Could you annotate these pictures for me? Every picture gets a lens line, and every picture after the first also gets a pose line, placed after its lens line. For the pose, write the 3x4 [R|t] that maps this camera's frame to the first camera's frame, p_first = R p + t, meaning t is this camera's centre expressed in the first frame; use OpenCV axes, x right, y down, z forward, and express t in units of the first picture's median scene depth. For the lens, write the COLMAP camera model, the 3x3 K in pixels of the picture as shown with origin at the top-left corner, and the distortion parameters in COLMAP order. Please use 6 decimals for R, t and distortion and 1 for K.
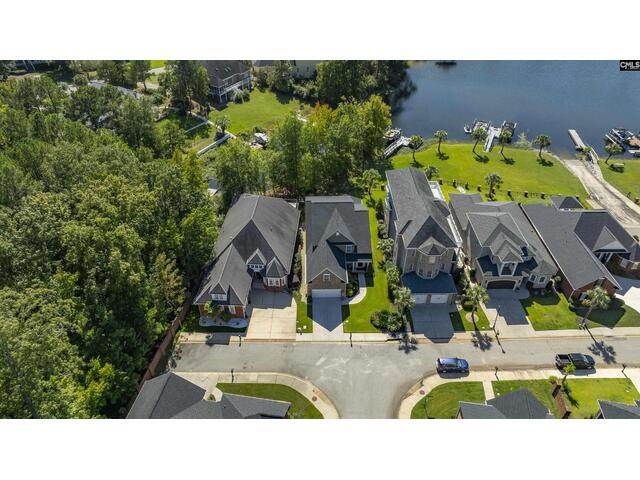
lens RADIAL K [[450.4, 0, 320.0], [0, 450.4, 240.0], [0, 0, 1]] dist [-0.037835, 0.040878]
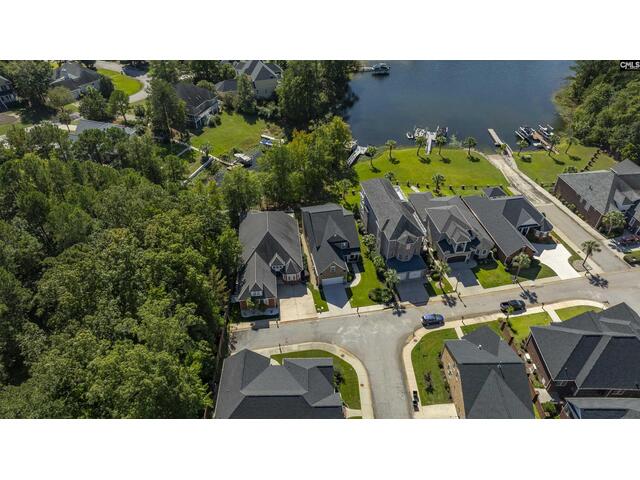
lens RADIAL K [[450.4, 0, 320.0], [0, 450.4, 240.0], [0, 0, 1]] dist [-0.037835, 0.040878]
pose [[0.984442, -0.110261, 0.136811, -0.186916], [0.108207, 0.993876, 0.022384, -0.034244], [-0.138441, -0.007232, 0.990344, -0.298577]]
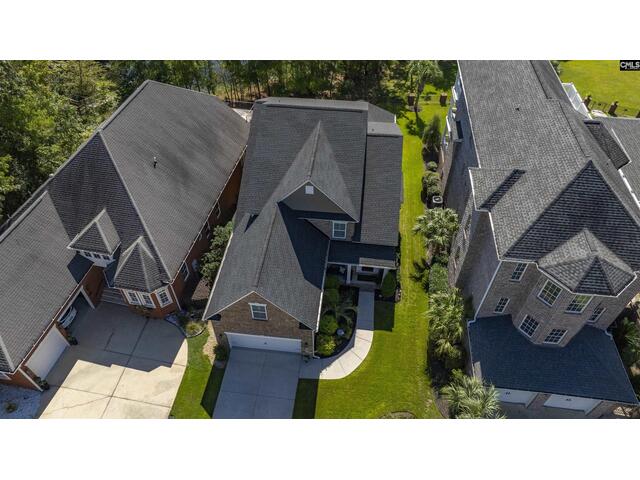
lens RADIAL K [[450.4, 0, 320.0], [0, 450.4, 240.0], [0, 0, 1]] dist [-0.037835, 0.040878]
pose [[0.990704, 0.100640, -0.091524, 0.086614], [-0.086831, 0.985756, 0.144031, -0.027262], [0.104715, -0.134745, 0.985332, 0.630377]]
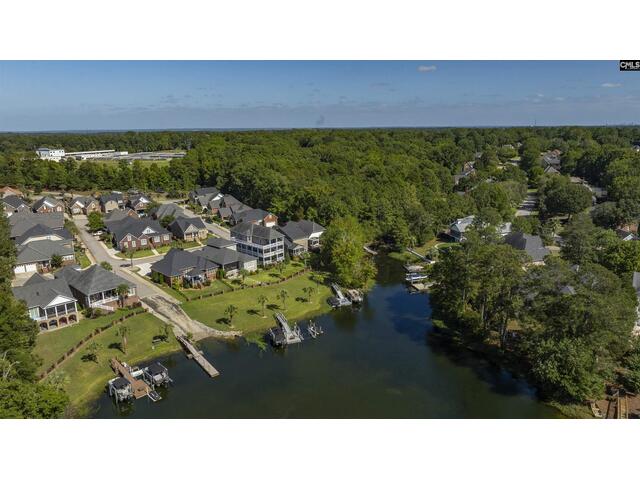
lens RADIAL K [[450.4, 0, 320.0], [0, 450.4, 240.0], [0, 0, 1]] dist [-0.037835, 0.040878]
pose [[-0.692418, 0.185503, -0.697242, 1.607860], [-0.442843, 0.653664, 0.613688, -1.607561], [0.569603, 0.733697, -0.370460, 2.118800]]
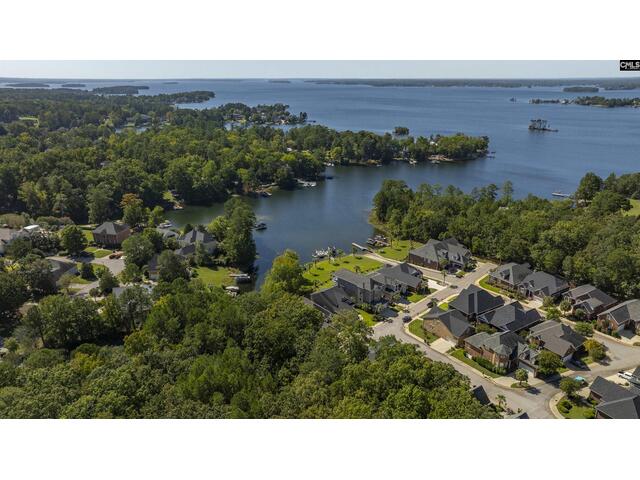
lens RADIAL K [[457.9, 0, 320.0], [0, 457.9, 240.0], [0, 0, 1]] dist [-0.023442, 0.007418]
pose [[0.744175, -0.224306, 0.629198, -1.569497], [0.420109, 0.889487, -0.179781, 0.104836], [-0.519338, 0.398120, 0.756167, -0.957812]]
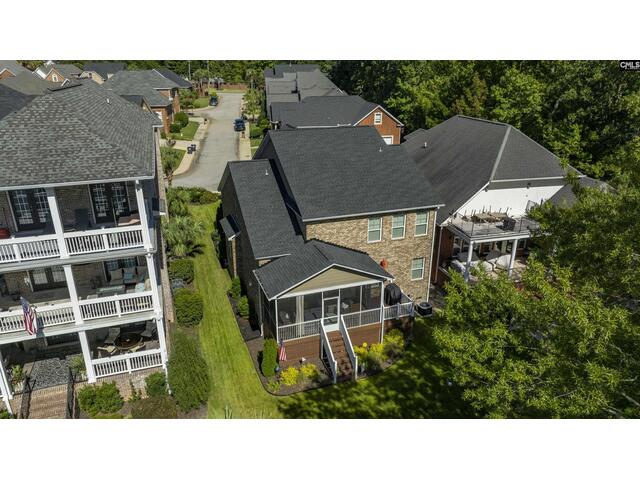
lens RADIAL K [[450.4, 0, 320.0], [0, 450.4, 240.0], [0, 0, 1]] dist [-0.037835, 0.040878]
pose [[-0.950440, 0.114987, -0.288862, 0.160707], [-0.191709, 0.514697, 0.835664, -0.374245], [0.244766, 0.849627, -0.467144, 1.338132]]
